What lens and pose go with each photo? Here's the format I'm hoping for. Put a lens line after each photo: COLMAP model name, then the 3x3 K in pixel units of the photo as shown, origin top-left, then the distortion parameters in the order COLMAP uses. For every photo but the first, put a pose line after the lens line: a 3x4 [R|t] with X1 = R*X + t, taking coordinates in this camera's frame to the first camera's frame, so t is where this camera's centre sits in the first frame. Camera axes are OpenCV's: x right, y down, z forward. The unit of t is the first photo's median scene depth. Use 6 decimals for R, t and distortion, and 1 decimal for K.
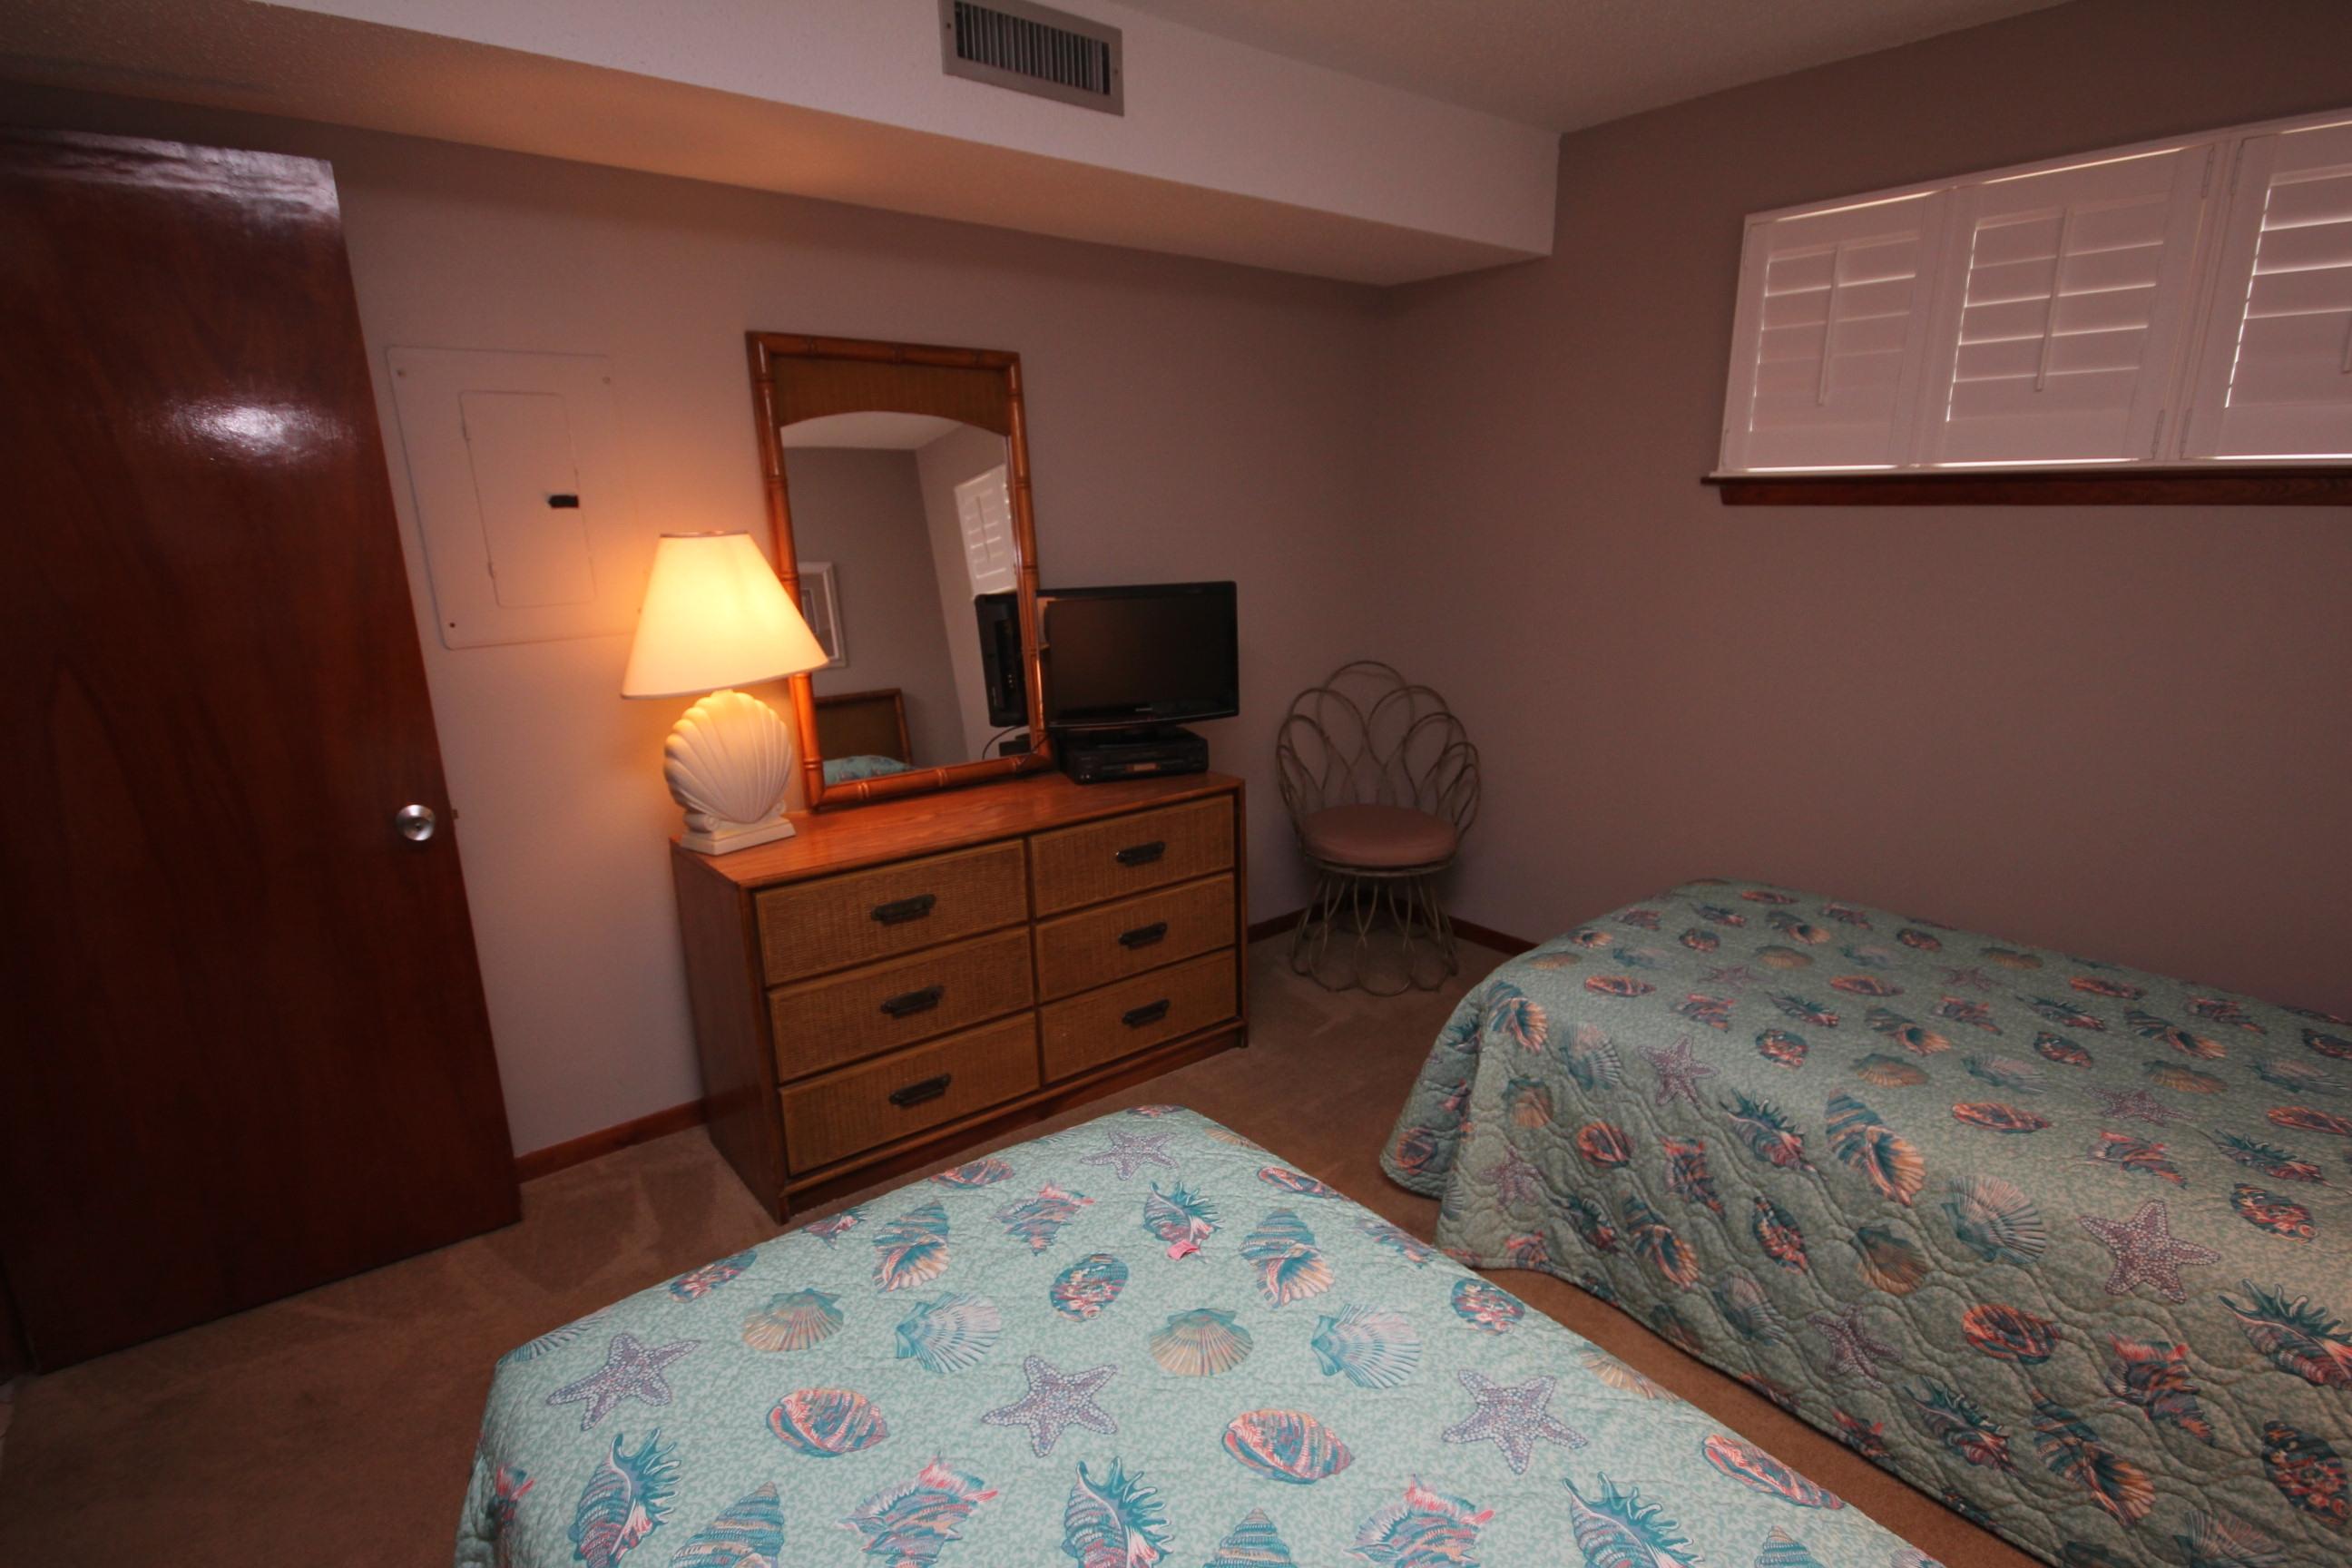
lens RADIAL K [[1168.0, 0, 1183.8], [0, 1168.0, 830.2], [0, 0, 1]] dist [-0.000803, -0.000103]
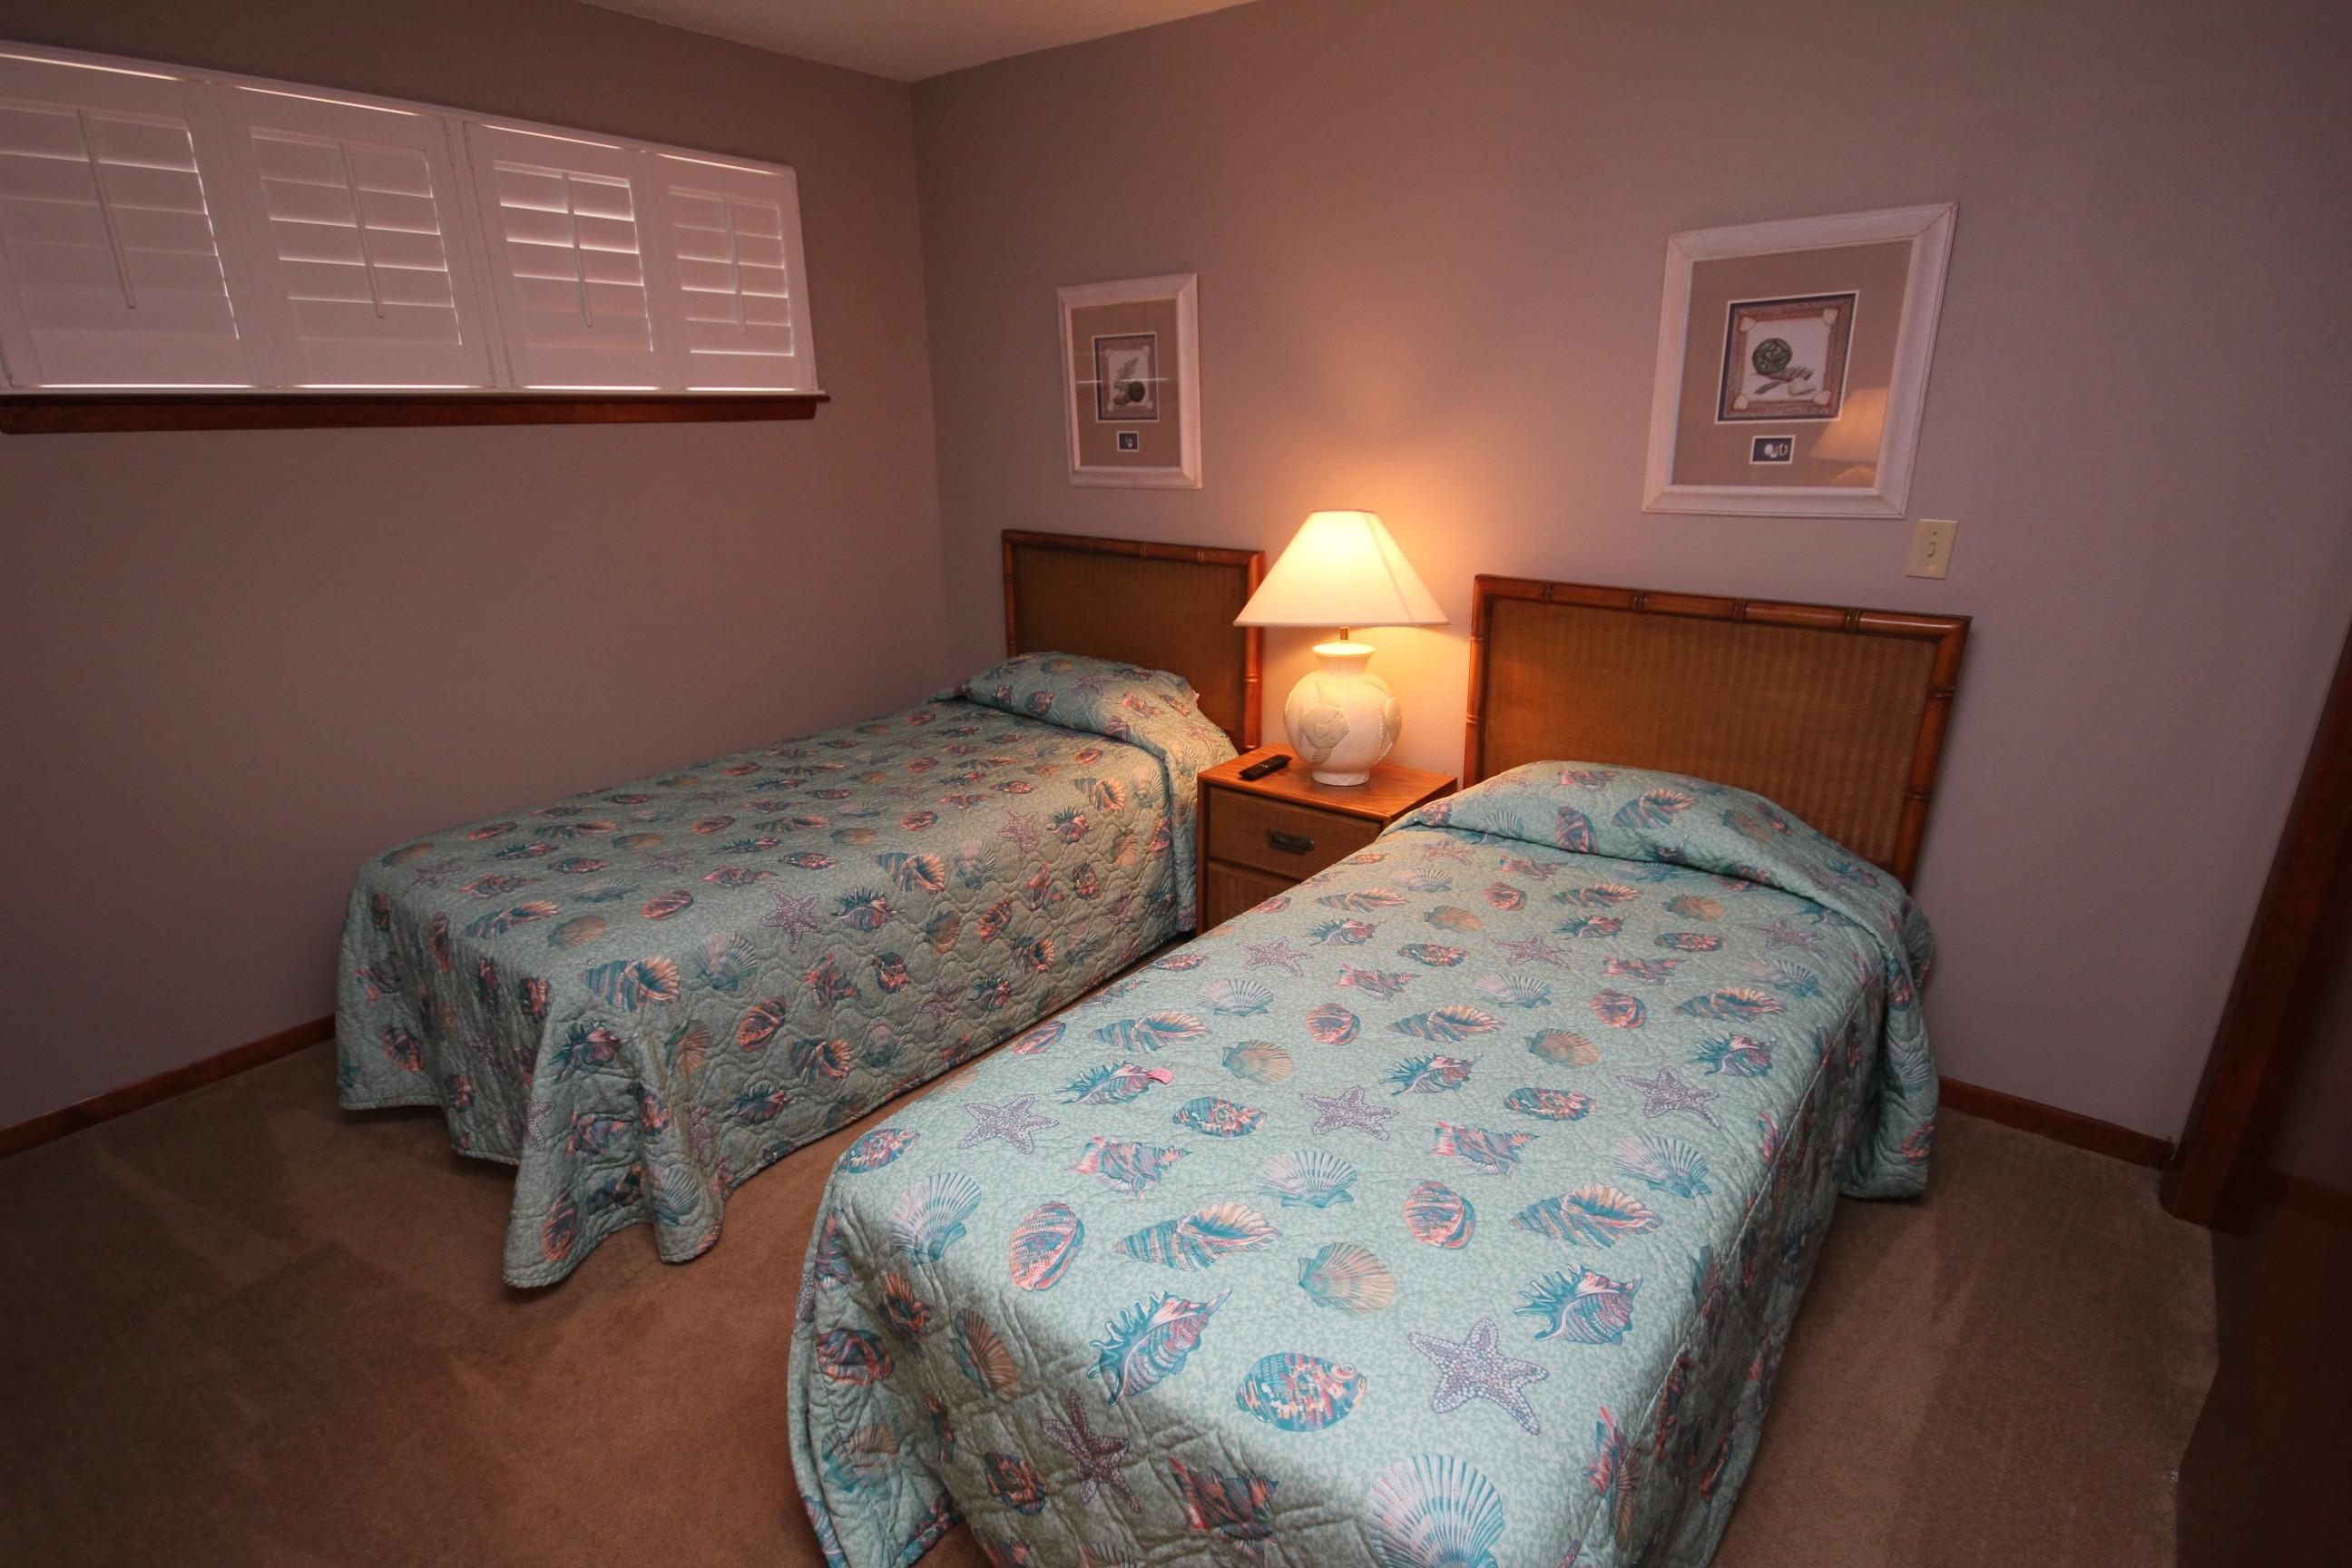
lens RADIAL K [[1168.0, 0, 1183.8], [0, 1168.0, 830.2], [0, 0, 1]] dist [-0.000803, -0.000103]
pose [[-0.224885, -0.325935, 0.918256, -0.782701], [0.276383, 0.882352, 0.380878, -0.228322], [-0.934366, 0.339444, -0.108345, 0.807561]]
